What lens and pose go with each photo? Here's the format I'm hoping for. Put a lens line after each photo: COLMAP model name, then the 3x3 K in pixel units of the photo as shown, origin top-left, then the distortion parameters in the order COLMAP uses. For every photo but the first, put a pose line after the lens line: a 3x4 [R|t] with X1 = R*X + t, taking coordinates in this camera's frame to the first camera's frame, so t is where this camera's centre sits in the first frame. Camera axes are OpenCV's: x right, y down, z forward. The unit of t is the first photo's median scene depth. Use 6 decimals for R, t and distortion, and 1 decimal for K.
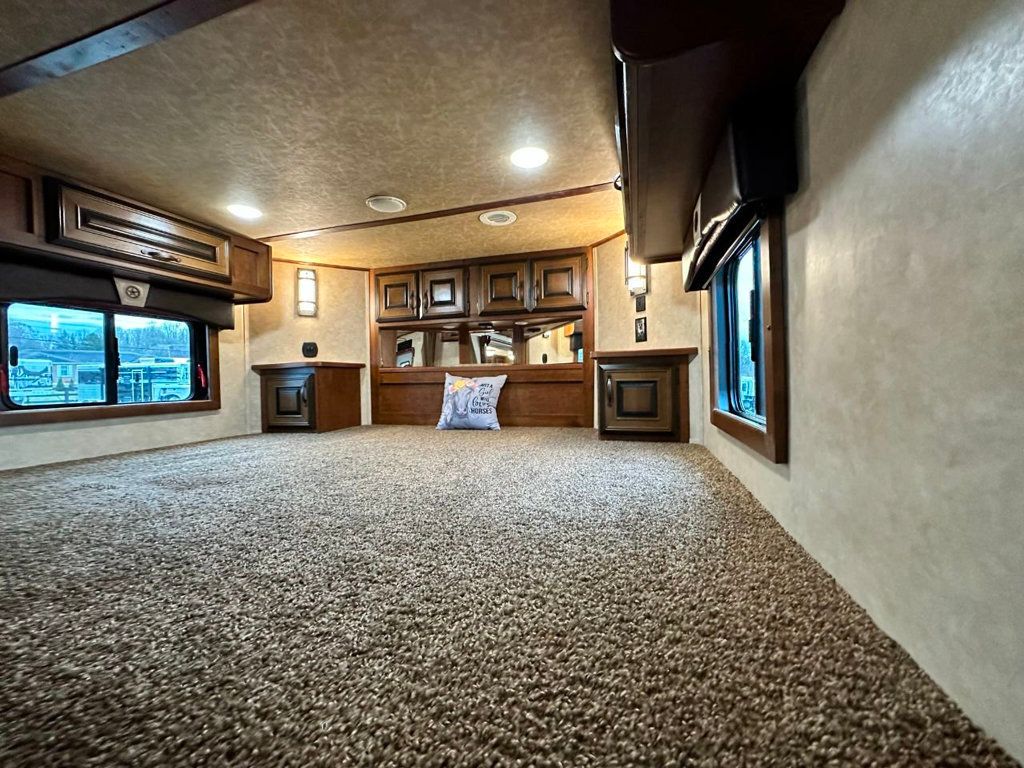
lens RADIAL K [[407.0, 0, 503.6], [0, 407.0, 384.1], [0, 0, 1]] dist [-0.001770, -0.000031]
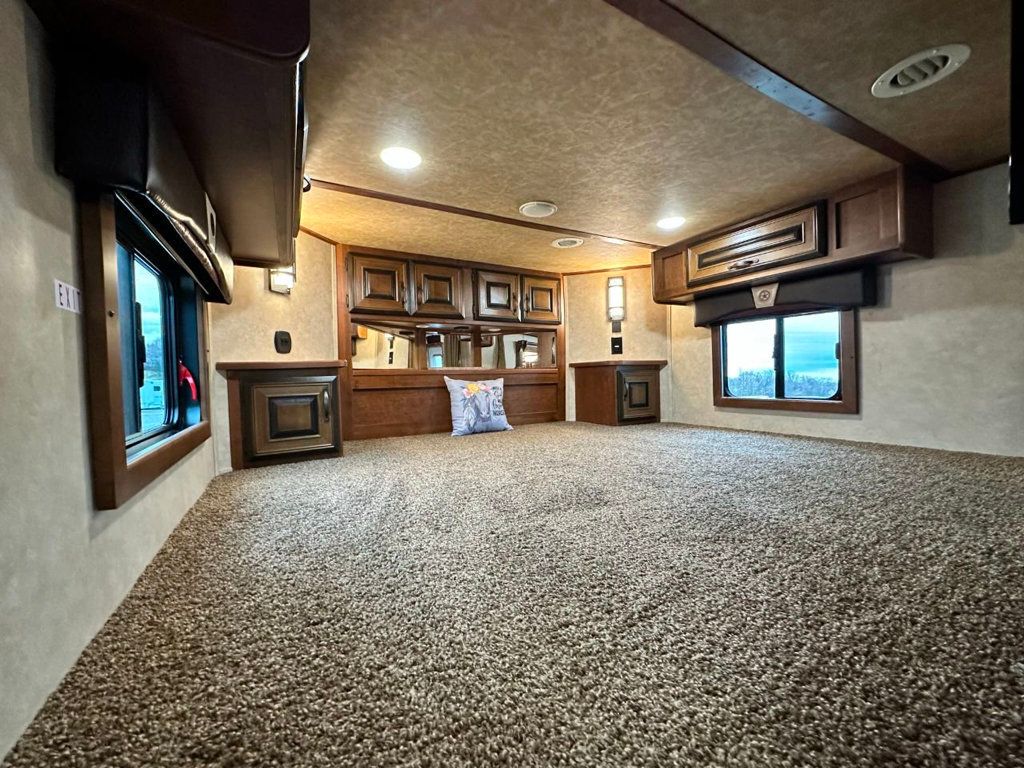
lens RADIAL K [[407.0, 0, 503.6], [0, 407.0, 384.1], [0, 0, 1]] dist [-0.001770, -0.000031]
pose [[0.689359, -0.009092, 0.724363, -0.796671], [0.018994, 0.999804, -0.005527, -0.001769], [-0.724171, 0.017569, 0.689397, 0.277799]]
